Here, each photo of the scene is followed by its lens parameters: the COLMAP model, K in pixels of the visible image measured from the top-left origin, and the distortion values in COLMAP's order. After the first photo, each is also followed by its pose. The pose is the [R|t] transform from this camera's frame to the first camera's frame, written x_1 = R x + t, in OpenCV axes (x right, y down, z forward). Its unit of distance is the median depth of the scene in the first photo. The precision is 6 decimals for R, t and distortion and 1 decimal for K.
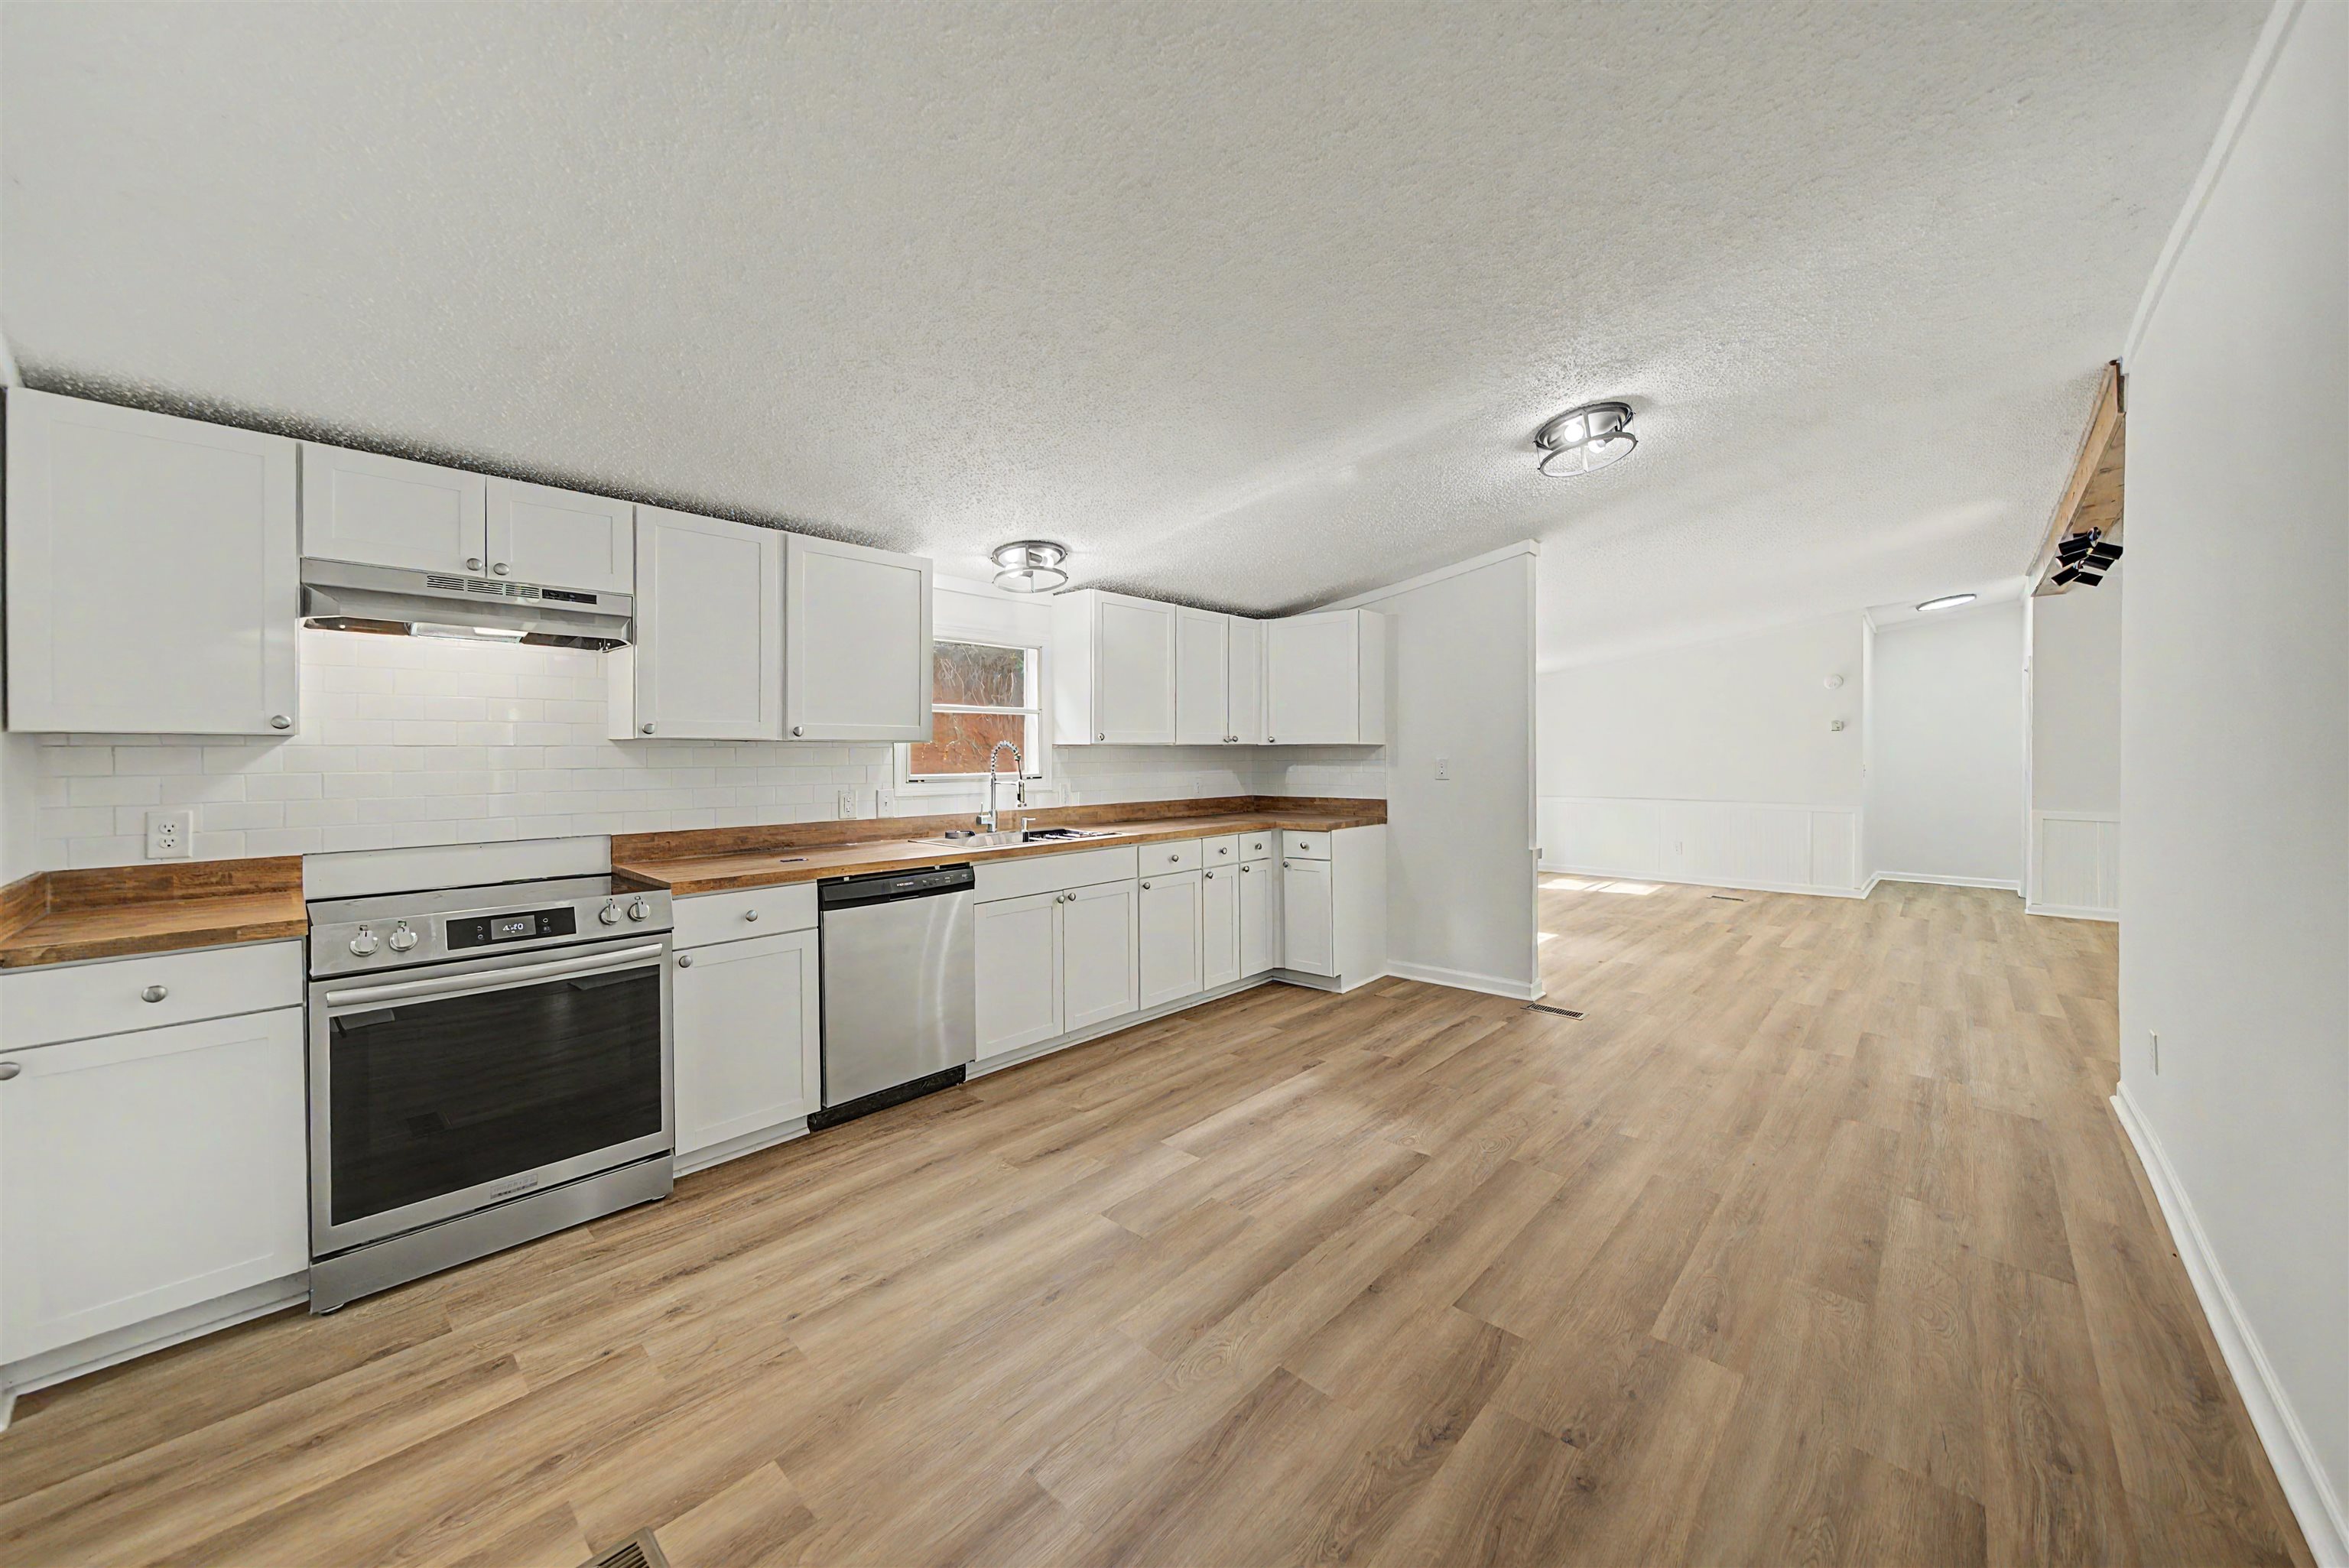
lens RADIAL K [[850.7, 0, 1158.4], [0, 850.7, 756.9], [0, 0, 1]] dist [-0.004328, -0.000130]
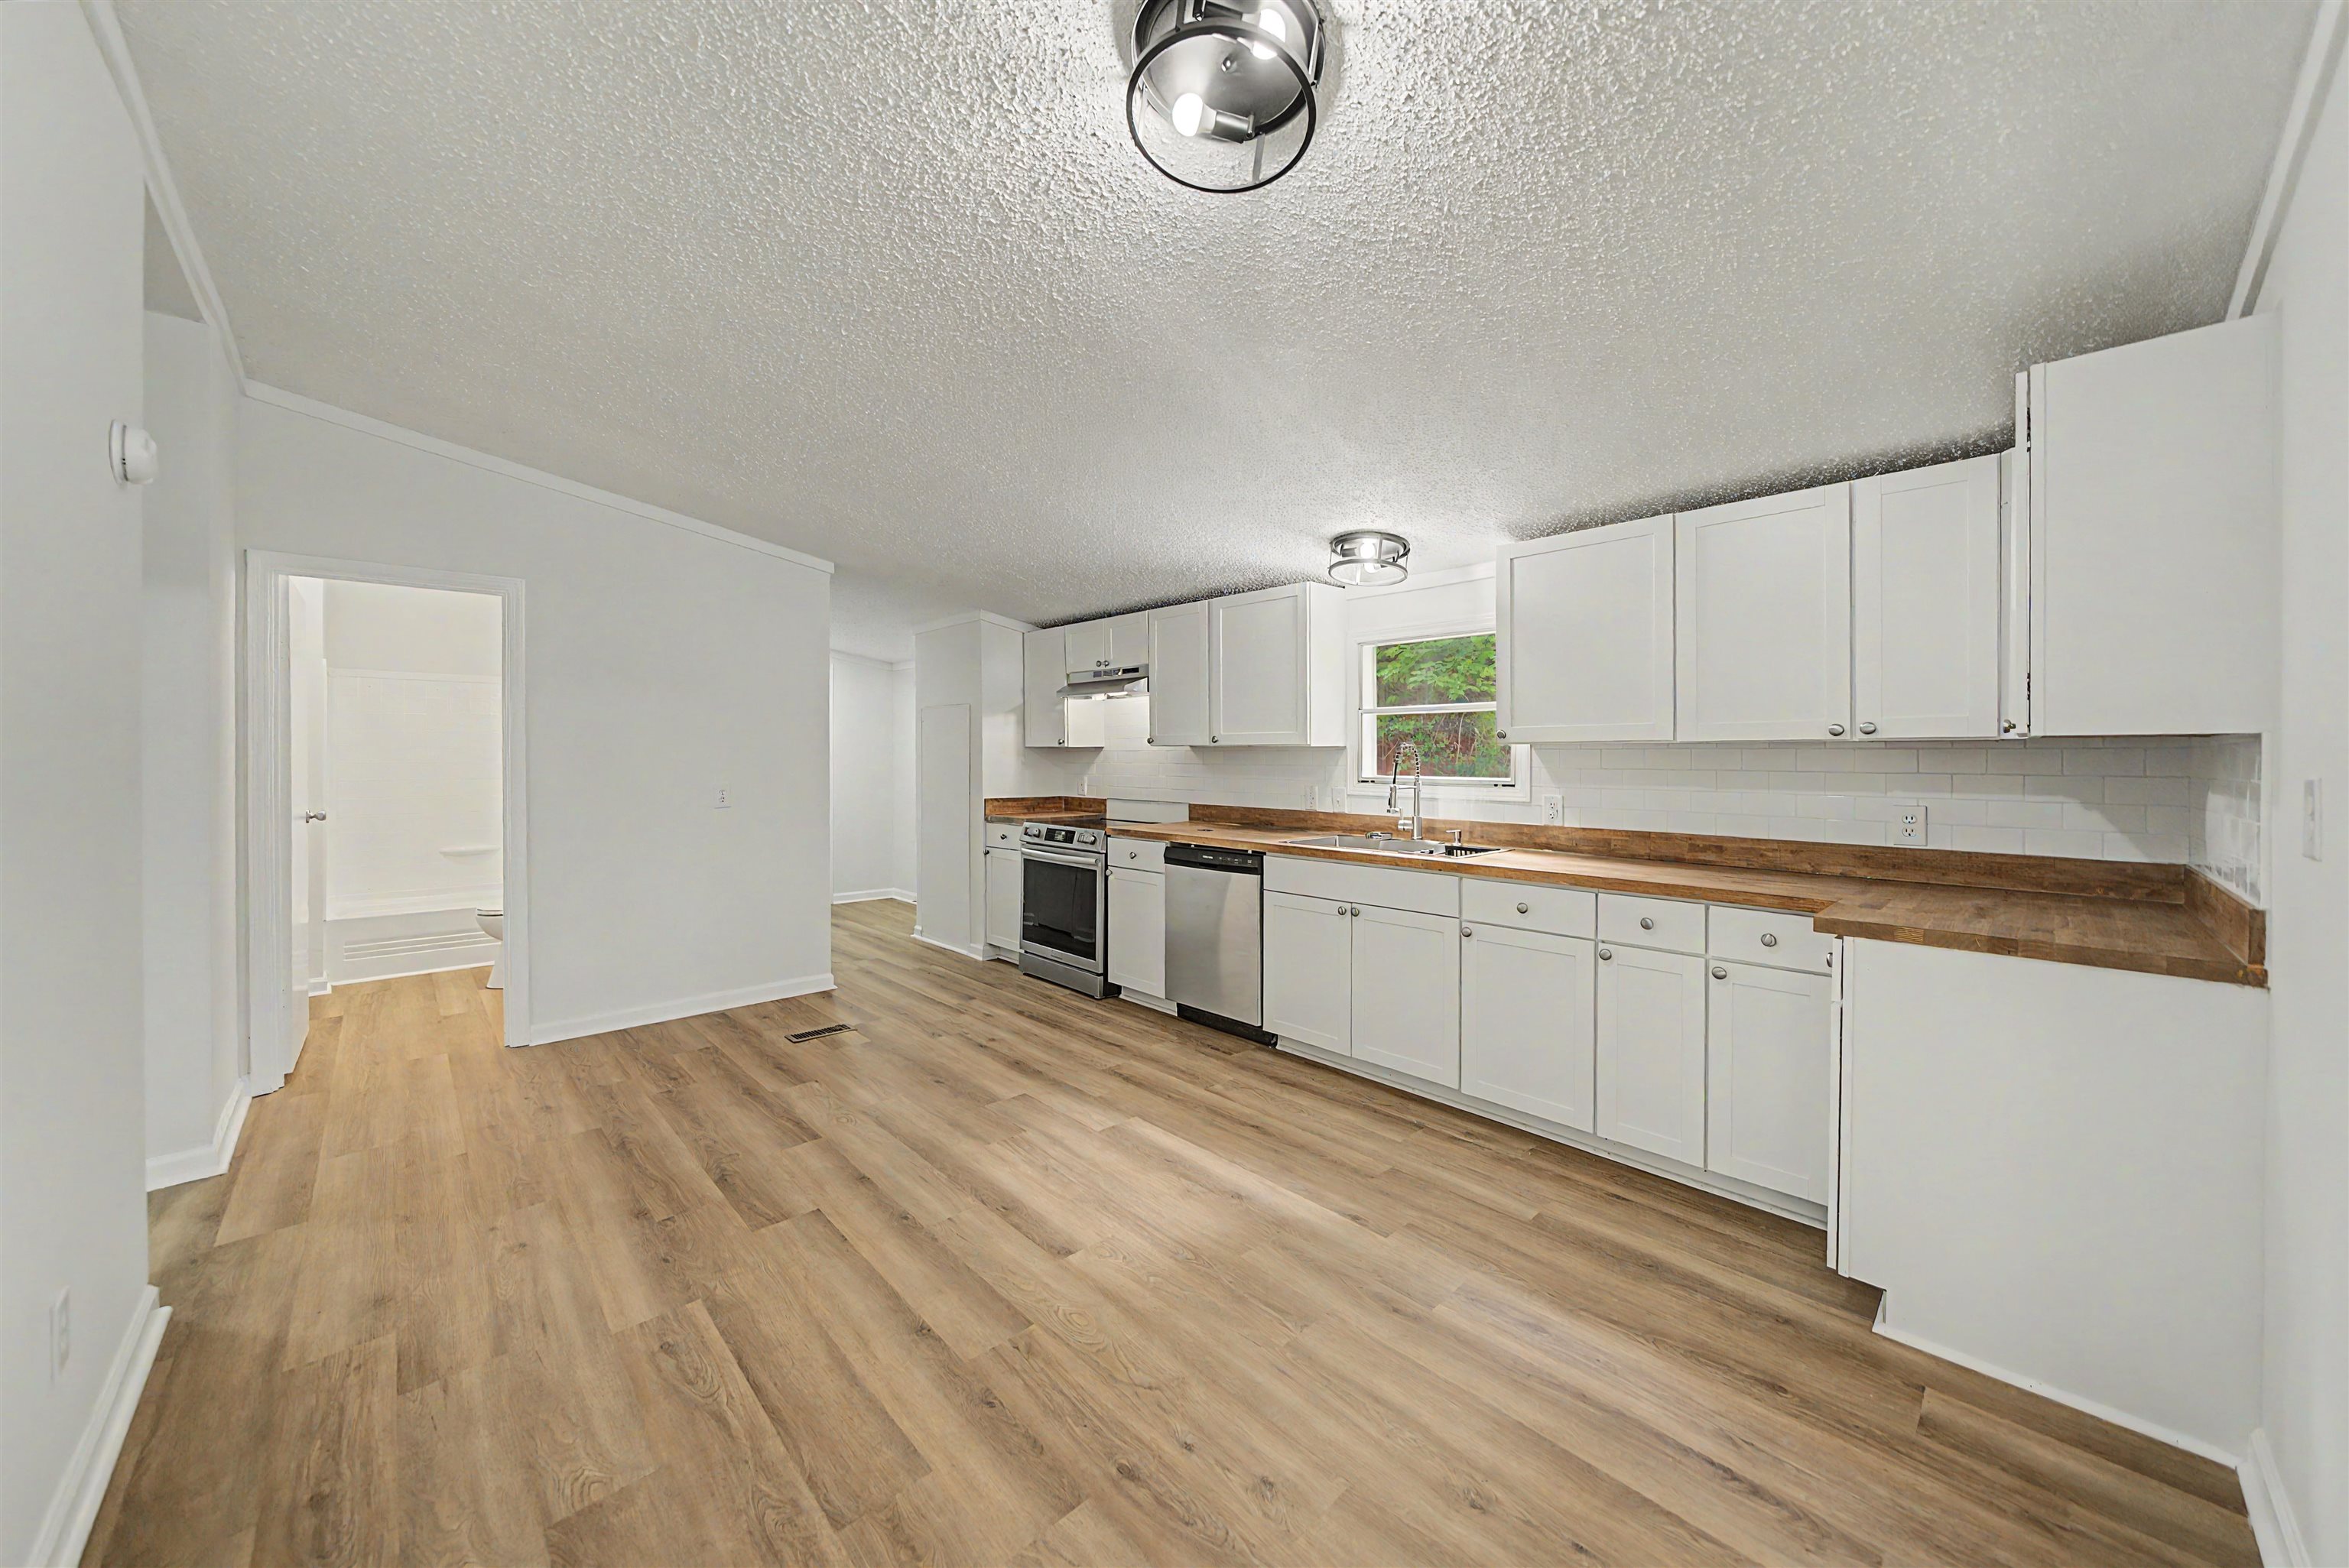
lens RADIAL K [[839.8, 0, 1152.8], [0, 839.8, 758.5], [0, 0, 1]] dist [-0.006123, -0.000002]
pose [[-0.073068, 0.007702, -0.997297, 1.014132], [-0.004989, 0.999955, 0.008088, -0.009431], [0.997314, 0.005566, -0.073026, 1.051420]]
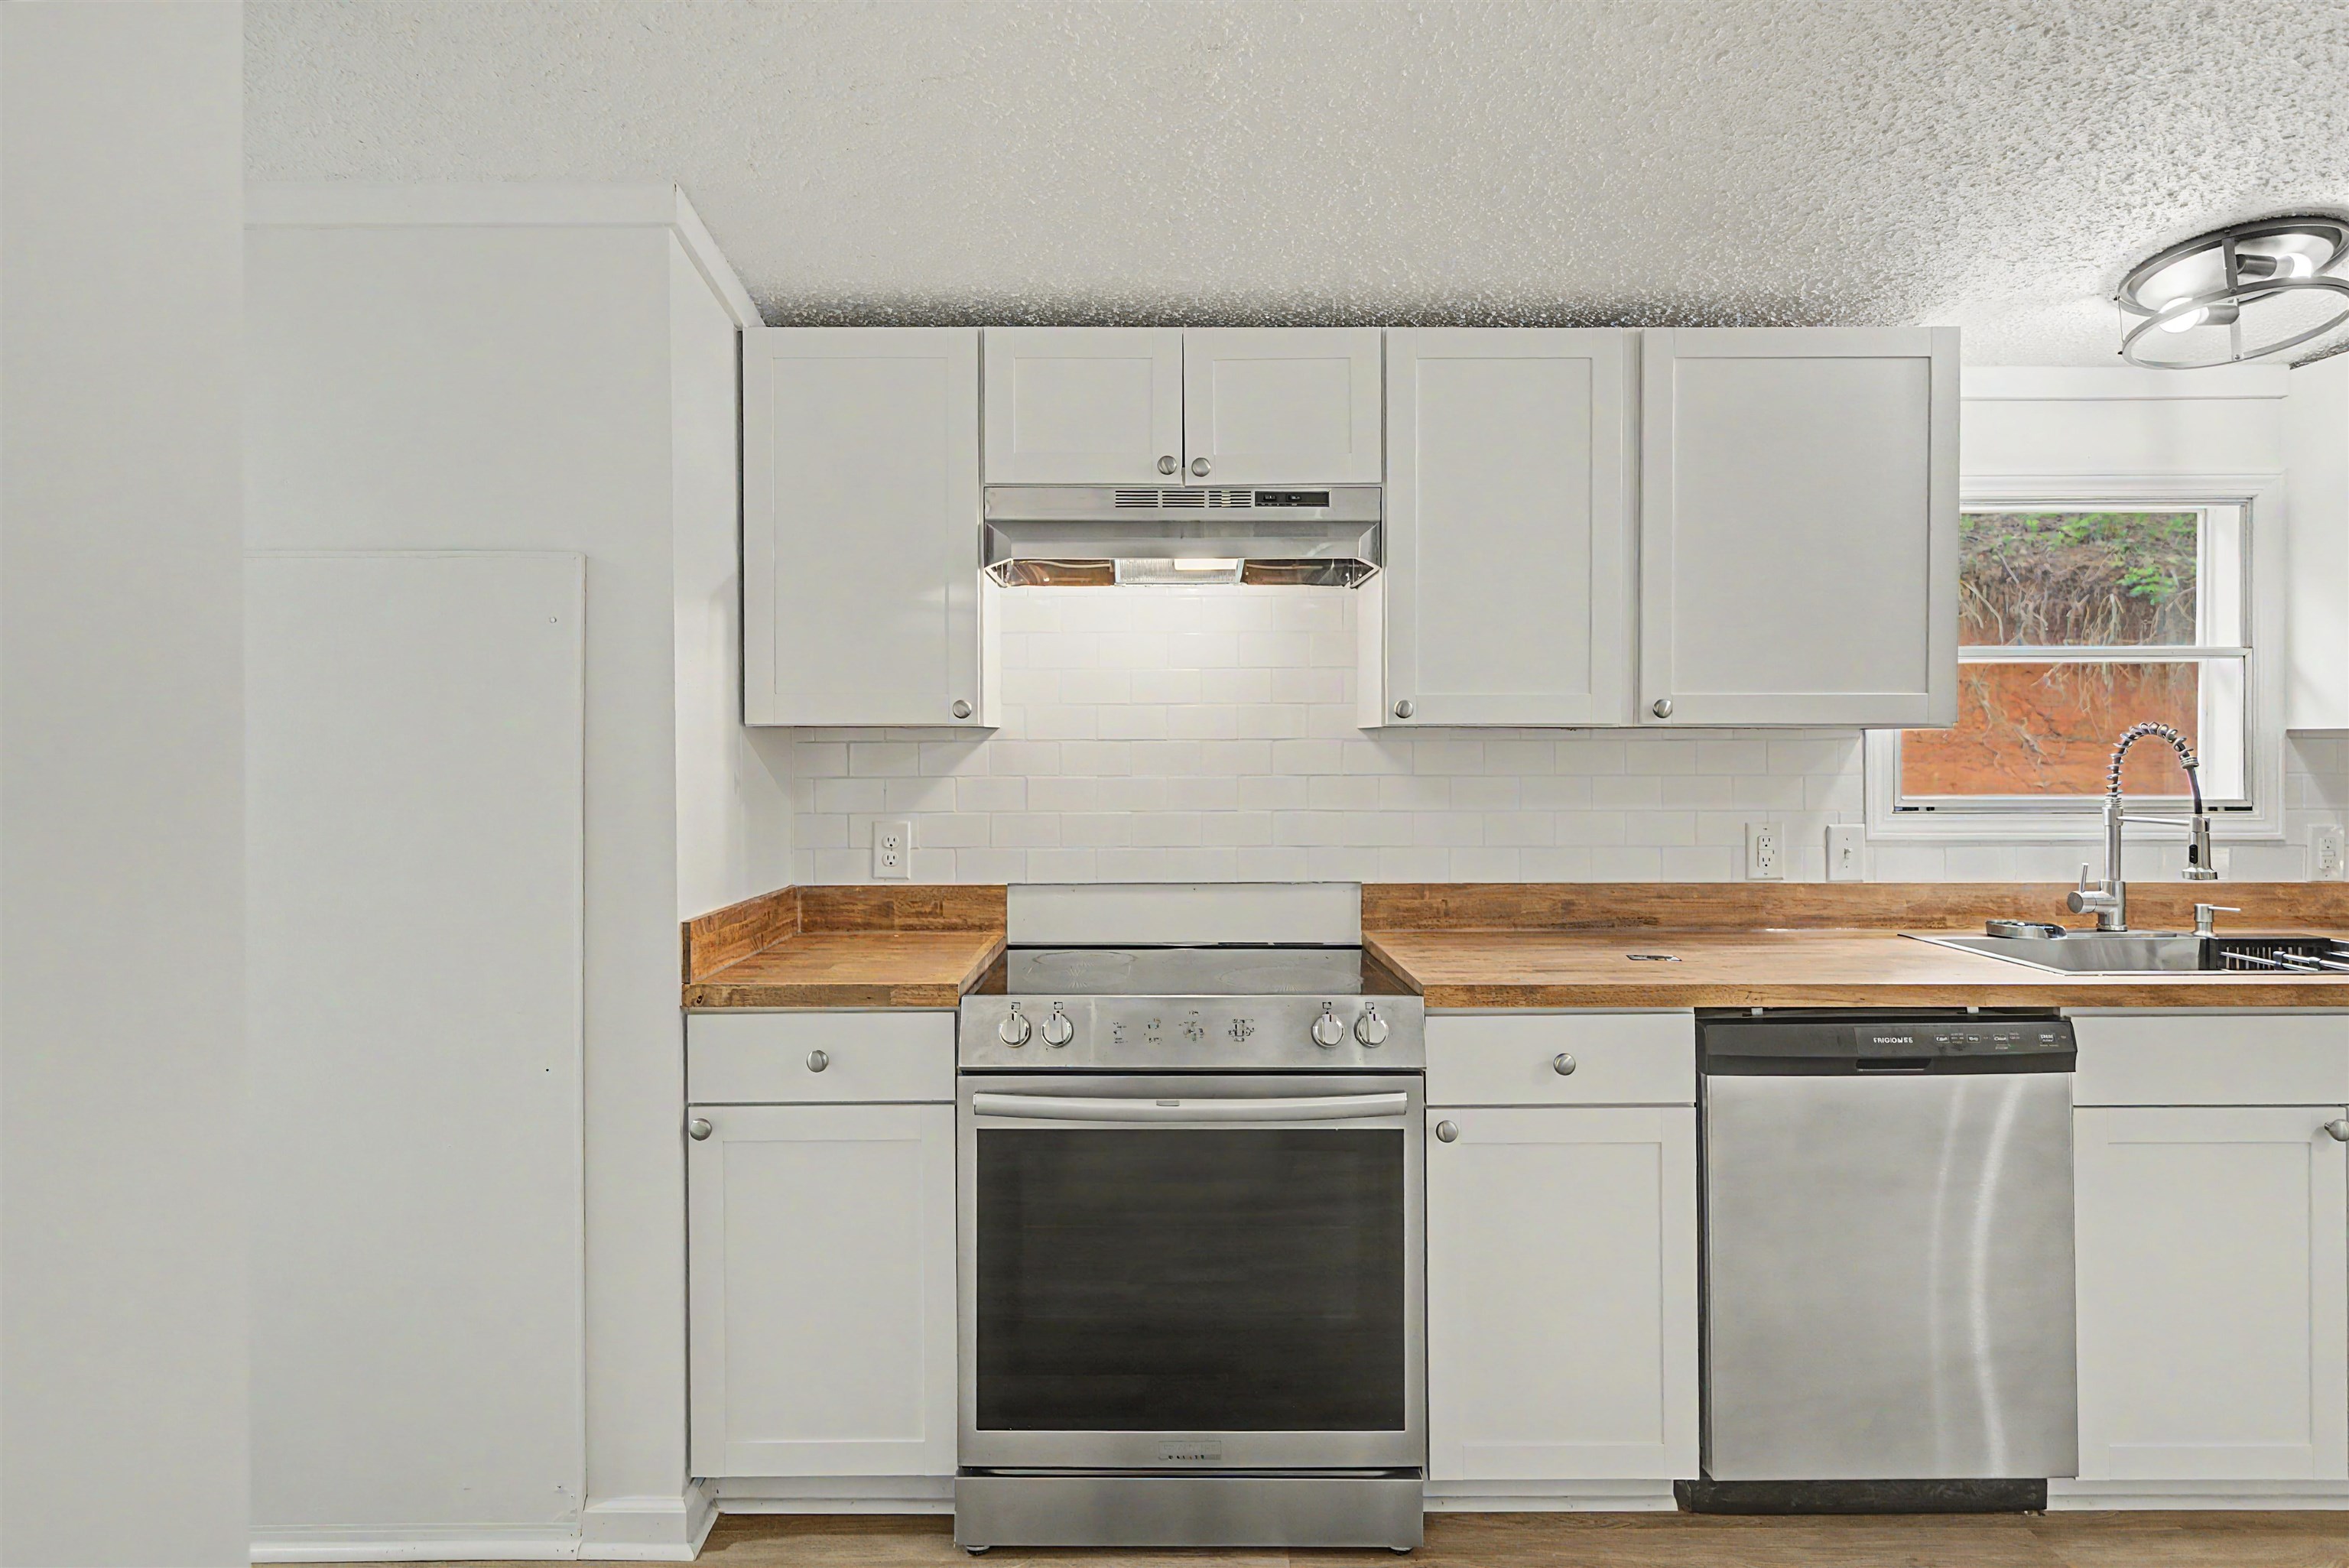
lens RADIAL K [[1254.6, 0, 1151.0], [0, 1254.6, 751.1], [0, 0, 1]] dist [0.000367, 0.000860]
pose [[0.684532, 0.001731, -0.728981, -0.084679], [-0.003420, 0.999994, -0.000837, -0.002566], [0.728975, 0.003066, 0.684534, 0.264151]]
